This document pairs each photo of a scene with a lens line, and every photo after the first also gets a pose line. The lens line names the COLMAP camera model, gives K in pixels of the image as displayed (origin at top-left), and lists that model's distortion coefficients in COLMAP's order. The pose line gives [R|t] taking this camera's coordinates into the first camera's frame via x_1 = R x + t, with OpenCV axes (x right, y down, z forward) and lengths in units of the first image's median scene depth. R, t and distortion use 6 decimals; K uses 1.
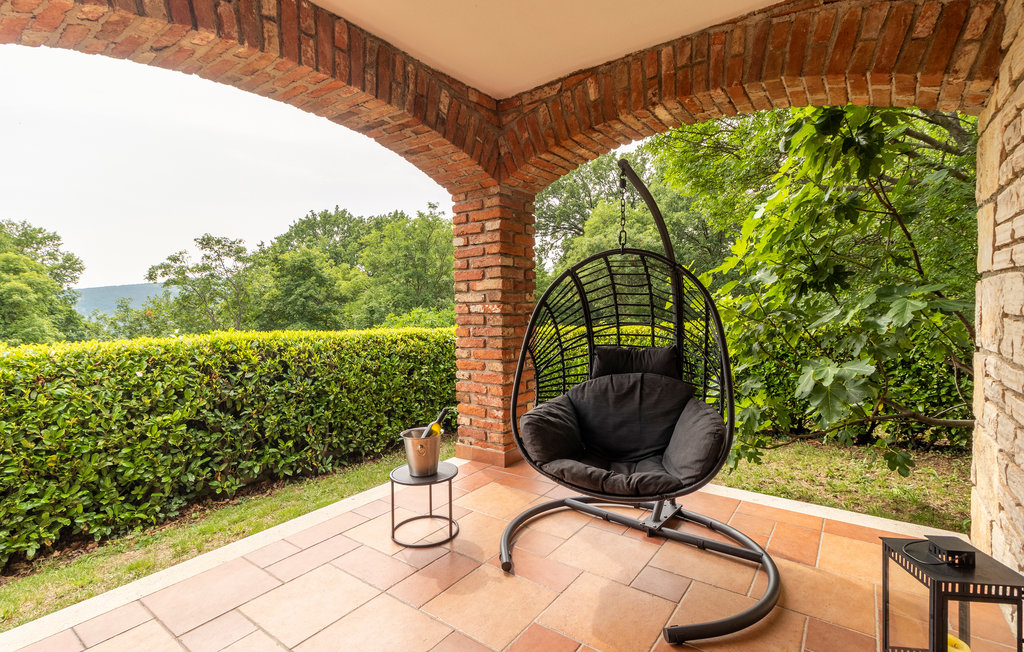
lens RADIAL K [[469.4, 0, 512.0], [0, 469.4, 326.0], [0, 0, 1]] dist [0.001995, 0.000307]
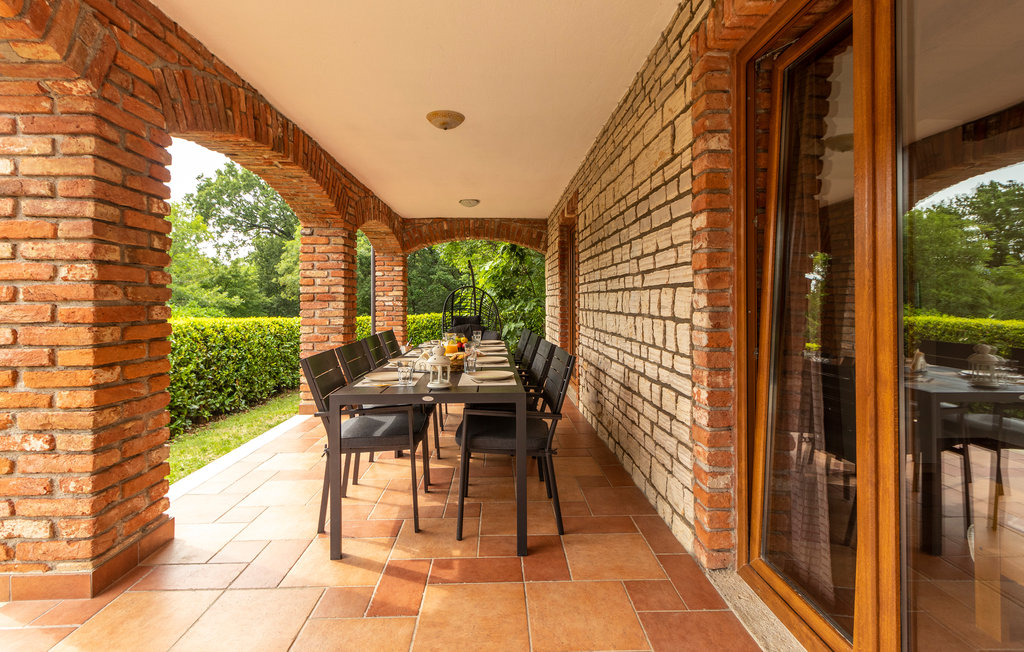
lens RADIAL K [[482.6, 0, 509.7], [0, 482.6, 308.5], [0, 0, 1]] dist [0.000890, 0.000042]
pose [[0.782170, 0.007410, 0.623022, -1.125512], [0.018773, 0.999195, -0.035453, 0.084967], [-0.622783, 0.039426, 0.781401, -1.253752]]
